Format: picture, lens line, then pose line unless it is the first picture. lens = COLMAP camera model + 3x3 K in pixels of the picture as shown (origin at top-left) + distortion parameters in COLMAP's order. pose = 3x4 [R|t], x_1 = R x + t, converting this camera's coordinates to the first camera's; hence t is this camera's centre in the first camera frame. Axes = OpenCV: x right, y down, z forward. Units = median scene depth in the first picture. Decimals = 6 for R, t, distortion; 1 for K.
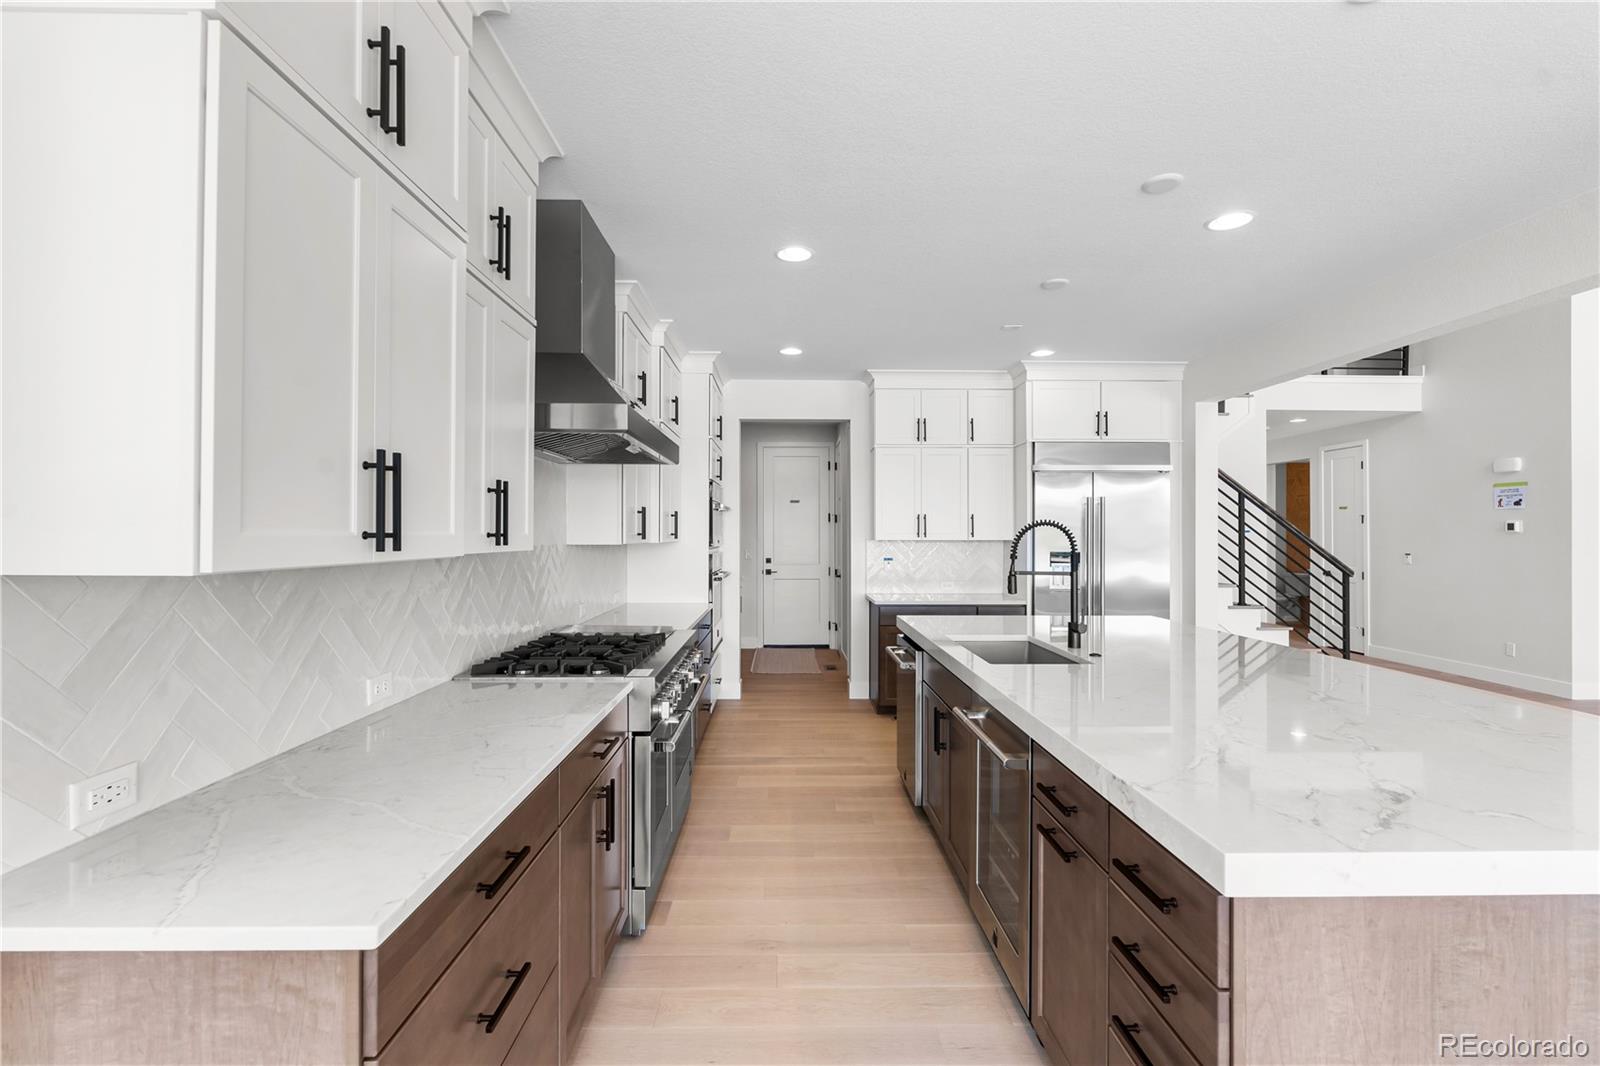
lens RADIAL K [[706.2, 0, 792.5], [0, 706.2, 534.5], [0, 0, 1]] dist [0.002573, -0.000206]
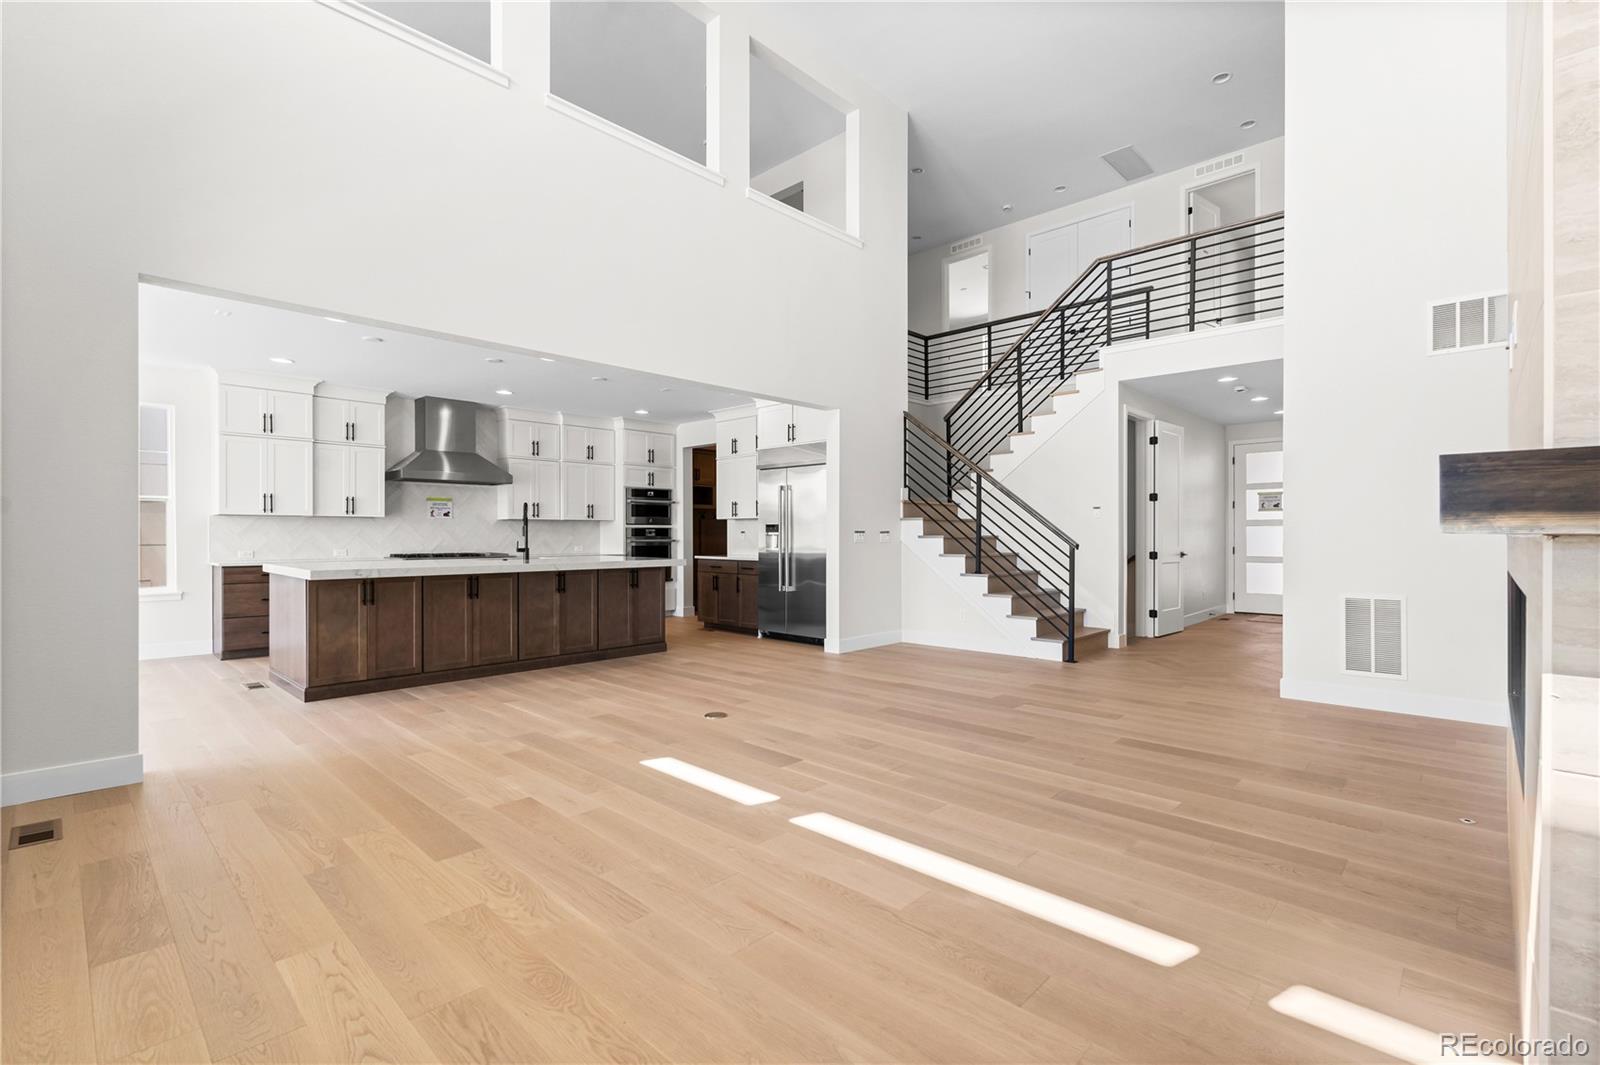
lens RADIAL K [[698.0, 0, 794.4], [0, 698.0, 537.2], [0, 0, 1]] dist [-0.003012, -0.000196]
pose [[0.723729, 0.003785, -0.690074, 1.323691], [0.000263, 0.999983, 0.005762, 0.040237], [0.690084, -0.004352, 0.723716, -0.007889]]
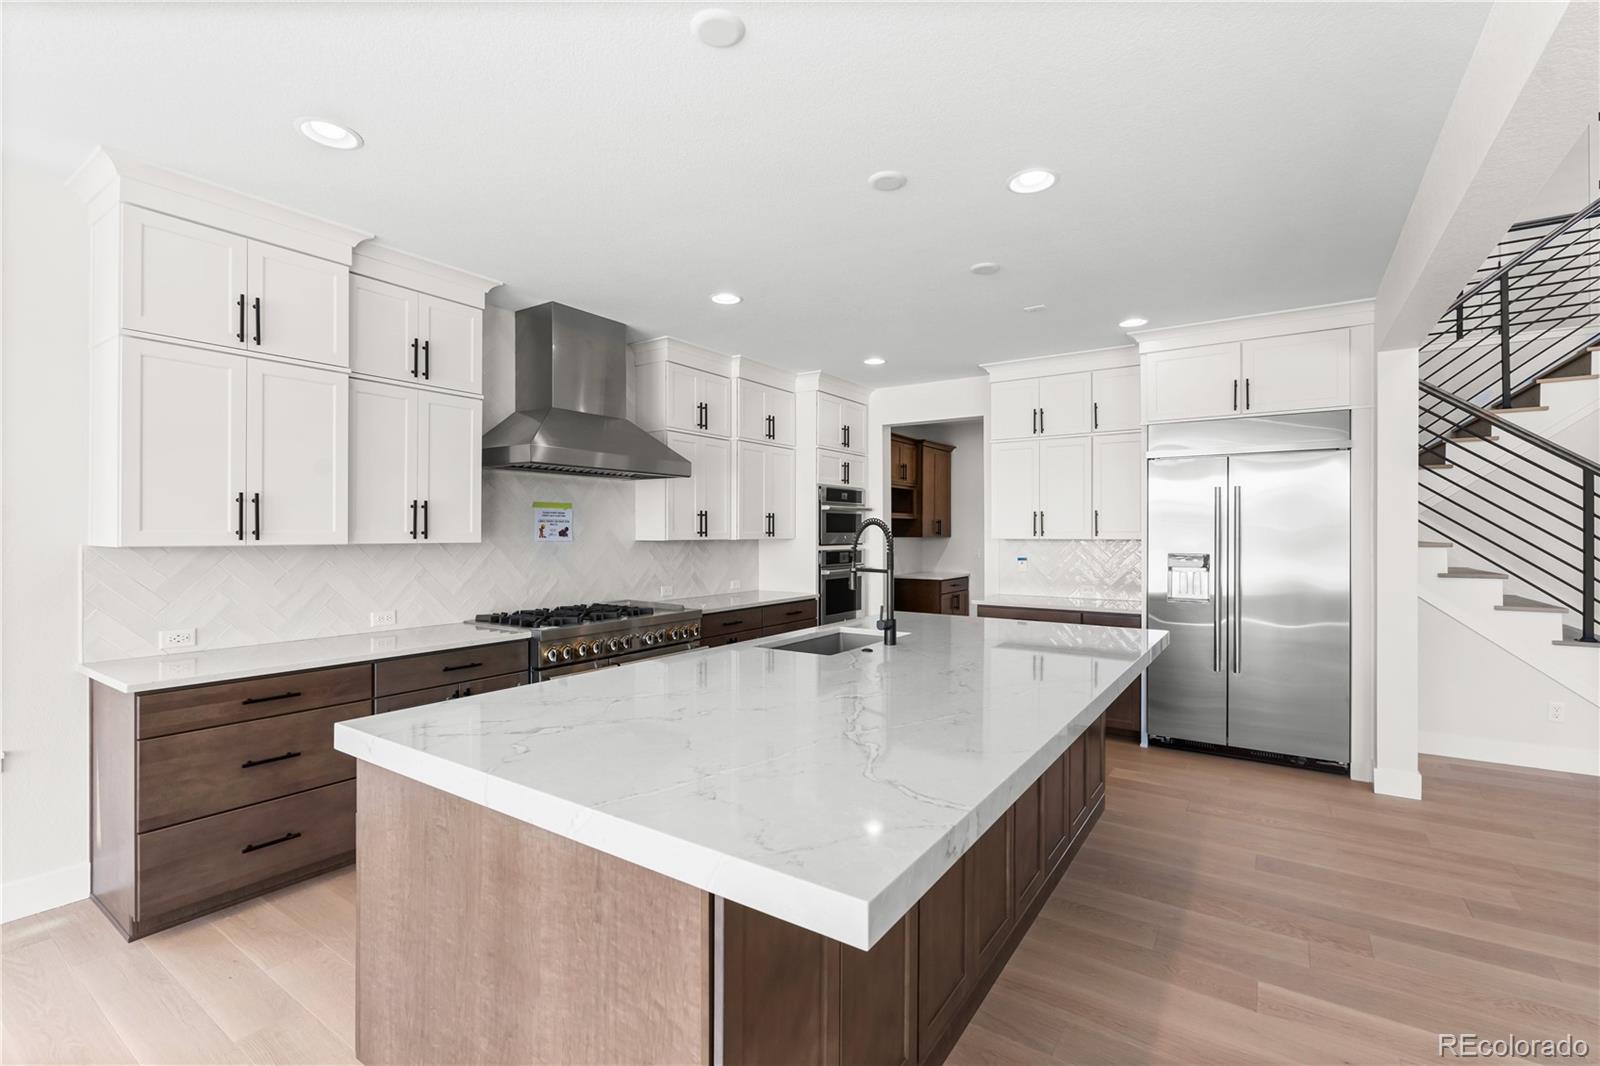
lens RADIAL K [[706.2, 0, 792.5], [0, 706.2, 534.5], [0, 0, 1]] dist [0.002573, -0.000206]
pose [[0.817598, 0.003075, -0.575782, 0.455079], [-0.001632, 0.999994, 0.003023, -0.000282], [0.575788, -0.001532, 0.817598, 0.048181]]
